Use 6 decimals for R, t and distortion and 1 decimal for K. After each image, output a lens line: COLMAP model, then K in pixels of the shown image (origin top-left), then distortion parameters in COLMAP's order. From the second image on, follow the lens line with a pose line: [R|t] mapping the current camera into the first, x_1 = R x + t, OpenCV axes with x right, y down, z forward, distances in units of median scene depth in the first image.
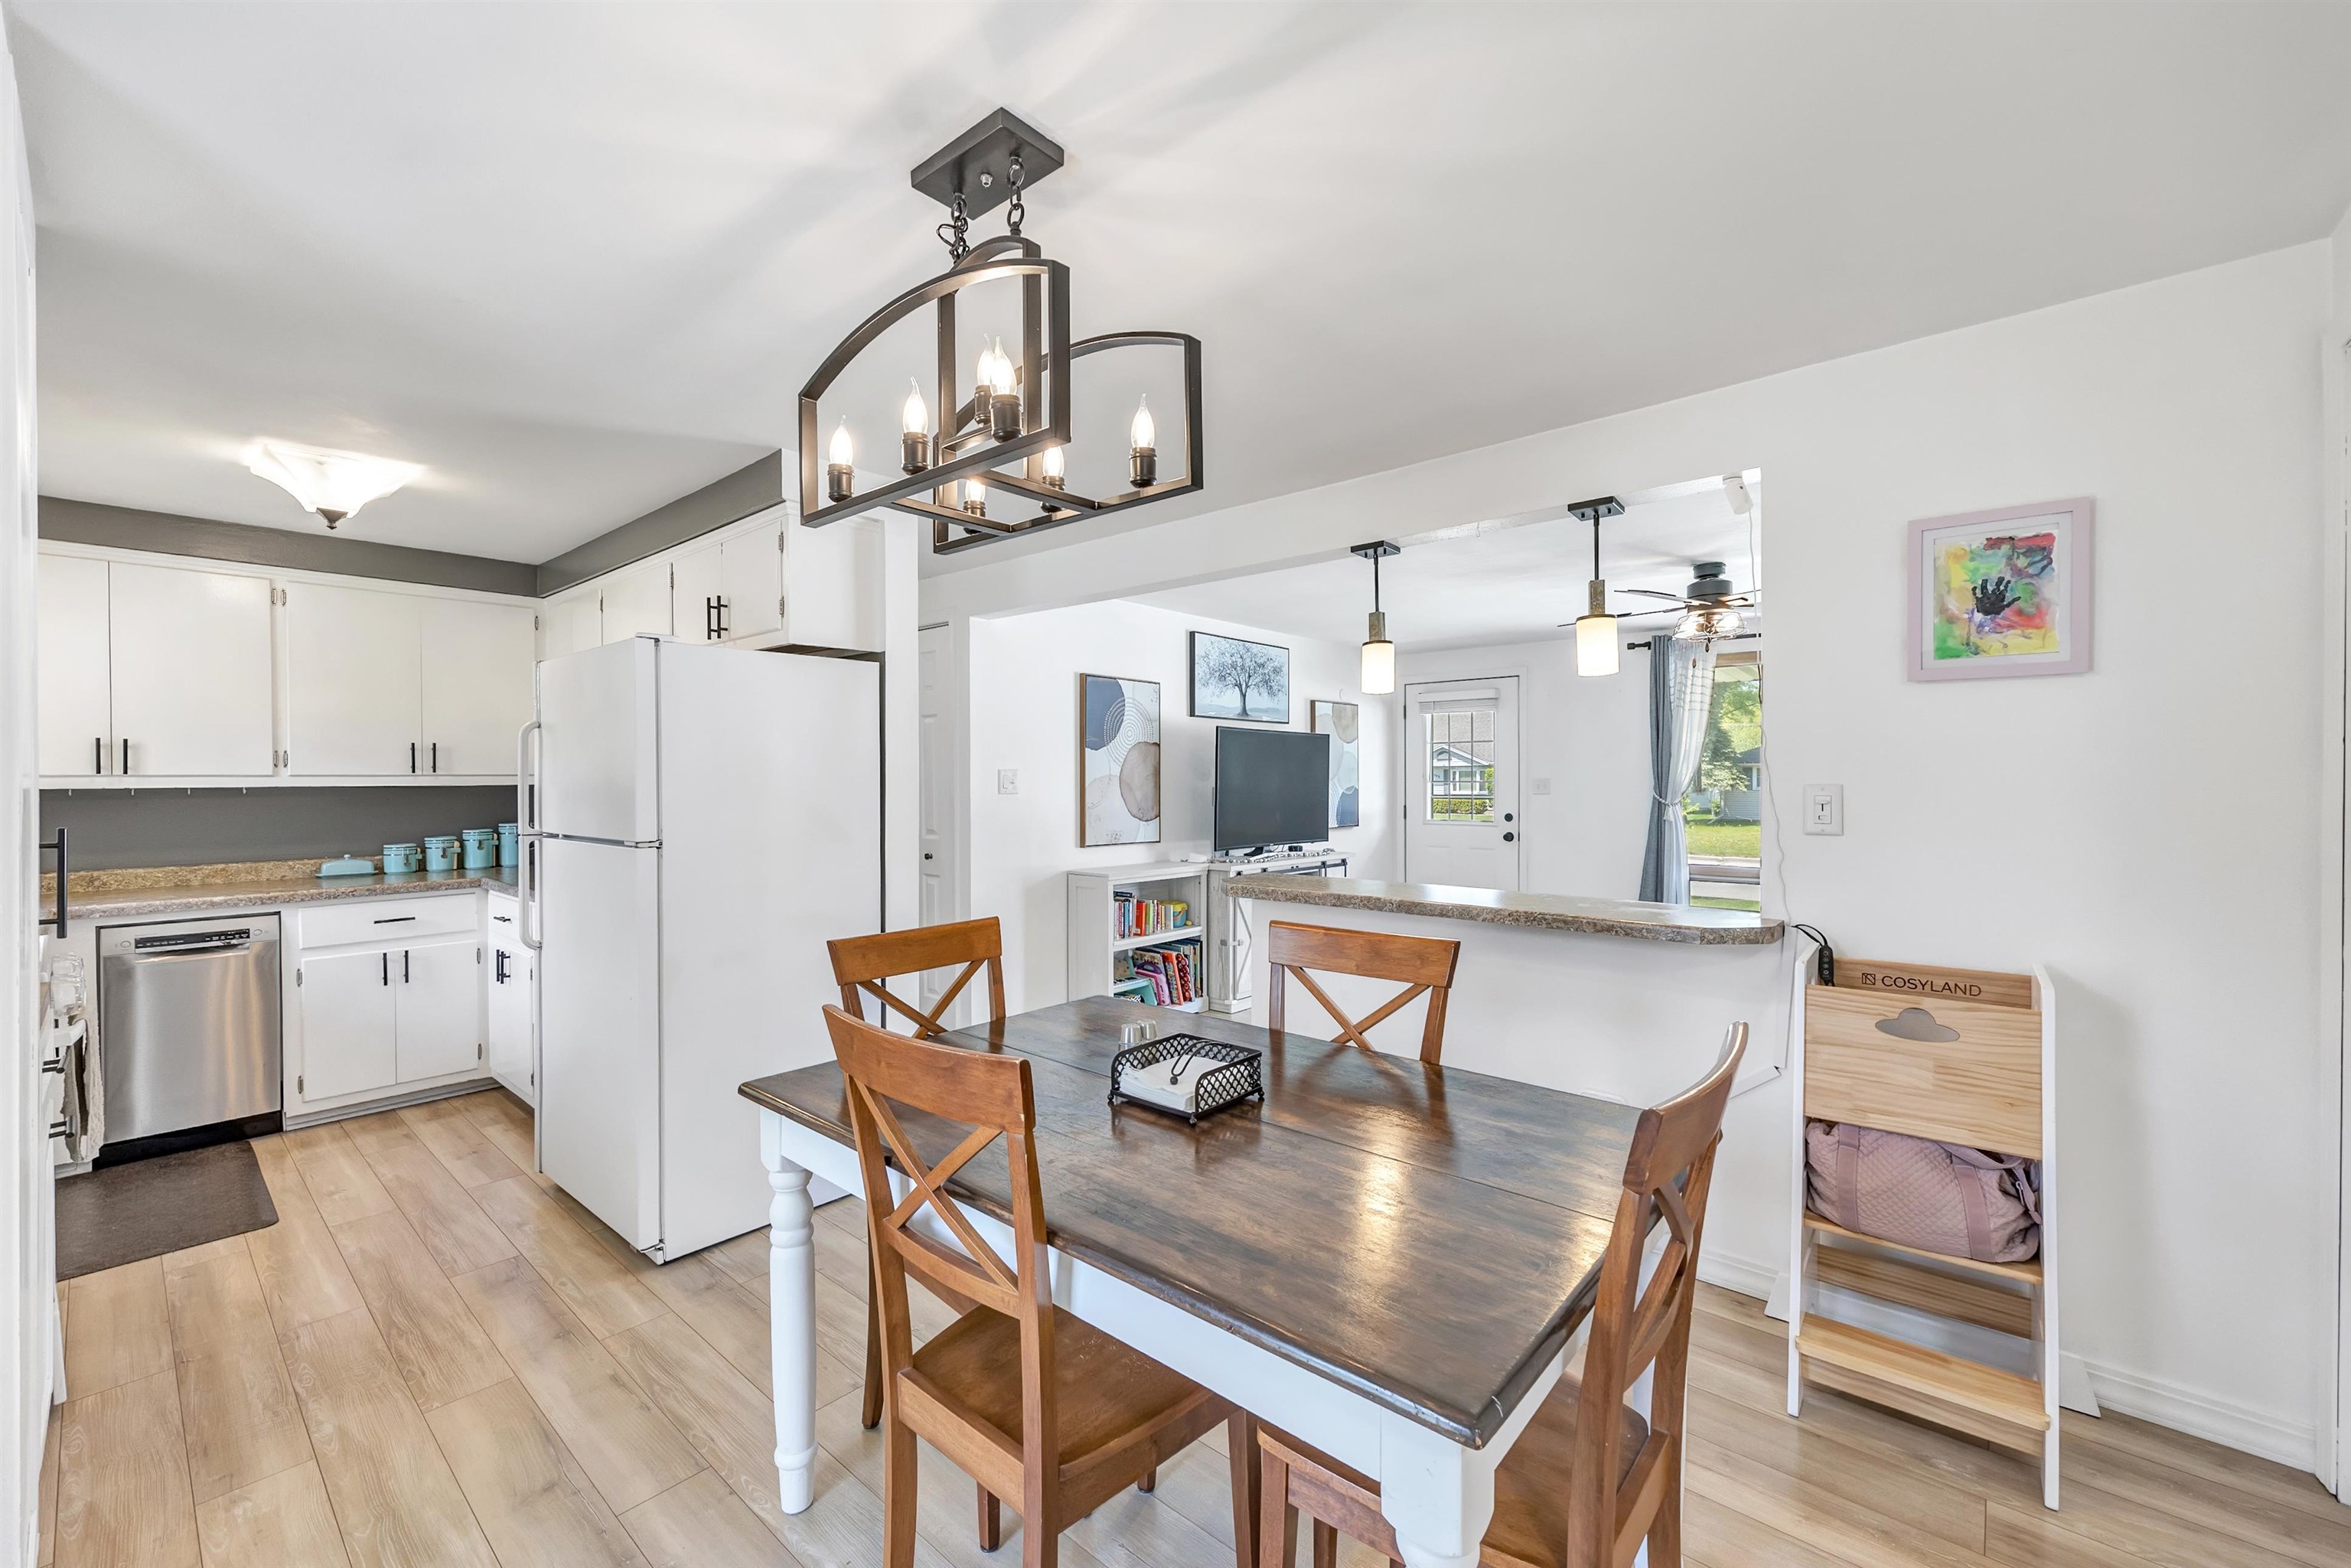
lens RADIAL K [[958.2, 0, 1122.3], [0, 958.2, 790.8], [0, 0, 1]] dist [-0.000774, 0.000002]
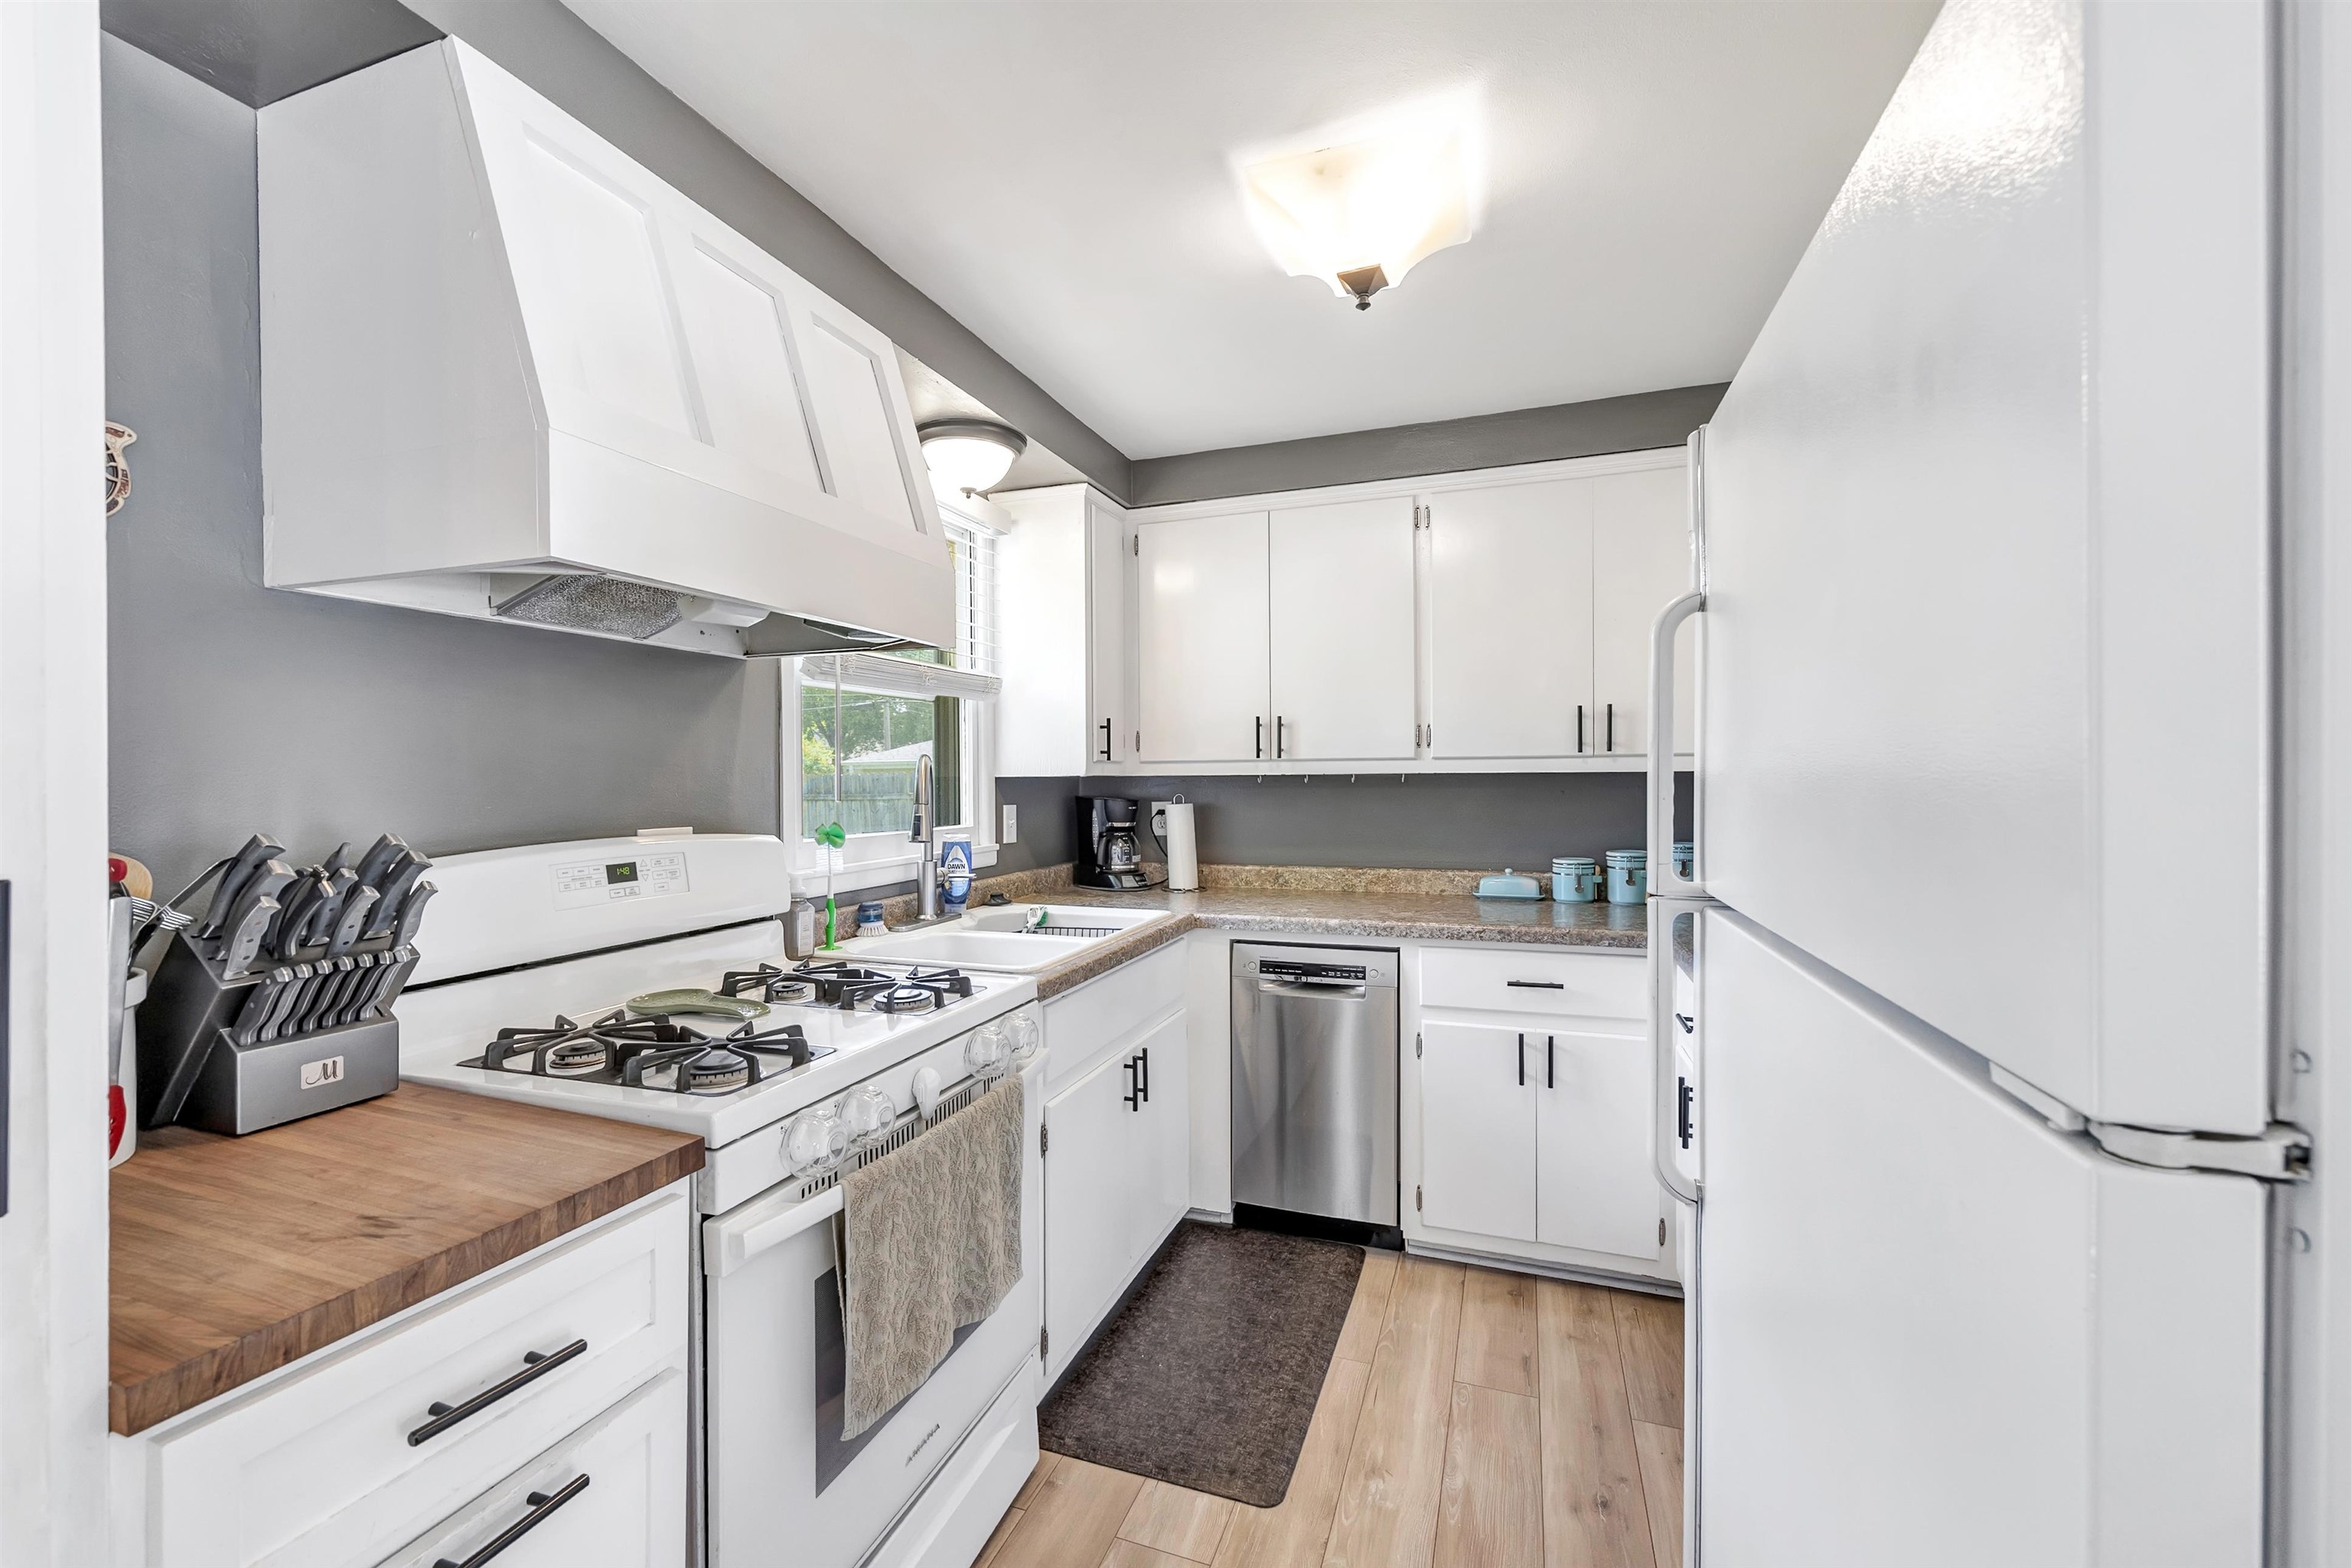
lens RADIAL K [[948.1, 0, 1173.3], [0, 948.1, 783.1], [0, 0, 1]] dist [-0.002170, 0.000252]
pose [[0.396508, 0.008194, -0.917995, -0.283421], [-0.006940, 0.999958, 0.005928, 0.000253], [0.918005, 0.004020, 0.396549, 0.535419]]
